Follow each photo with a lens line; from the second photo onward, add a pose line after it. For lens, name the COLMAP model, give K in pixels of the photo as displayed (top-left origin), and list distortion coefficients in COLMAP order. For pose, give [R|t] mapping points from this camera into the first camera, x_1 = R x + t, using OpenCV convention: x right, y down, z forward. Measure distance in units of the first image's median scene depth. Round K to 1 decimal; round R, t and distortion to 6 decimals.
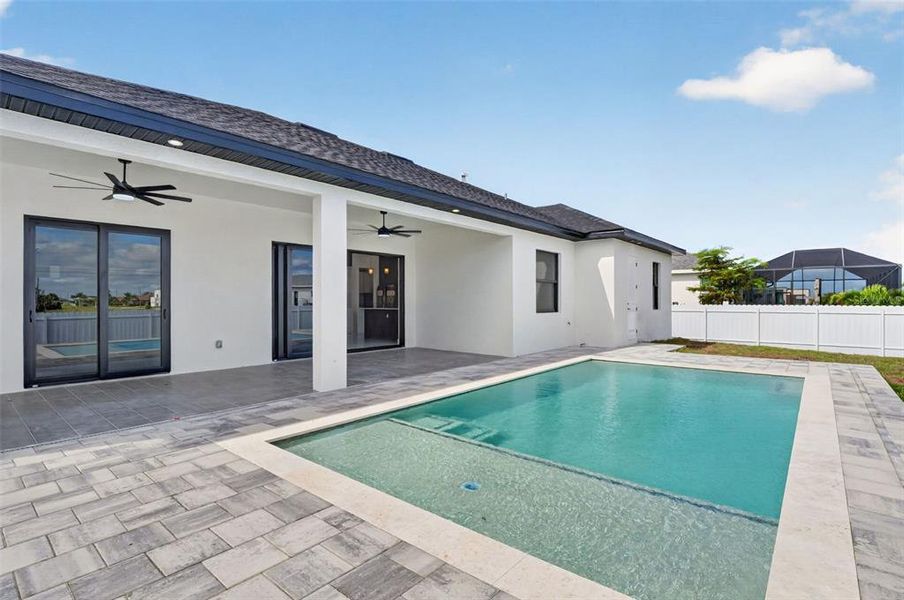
lens RADIAL K [[440.1, 0, 445.3], [0, 440.1, 299.0], [0, 0, 1]] dist [-0.008099, -0.000228]
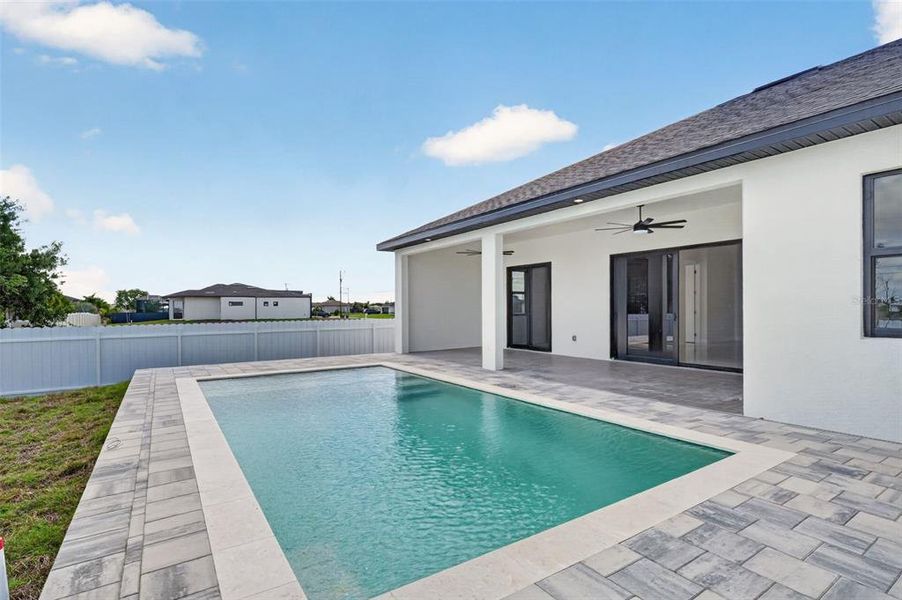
lens RADIAL K [[439.1, 0, 444.3], [0, 439.1, 299.0], [0, 0, 1]] dist [-0.008099, -0.000228]
pose [[-0.283211, -0.015605, -0.958931, 0.428592], [0.011167, 0.999746, -0.019568, 0.001397], [0.958993, -0.016250, -0.282965, 0.466313]]
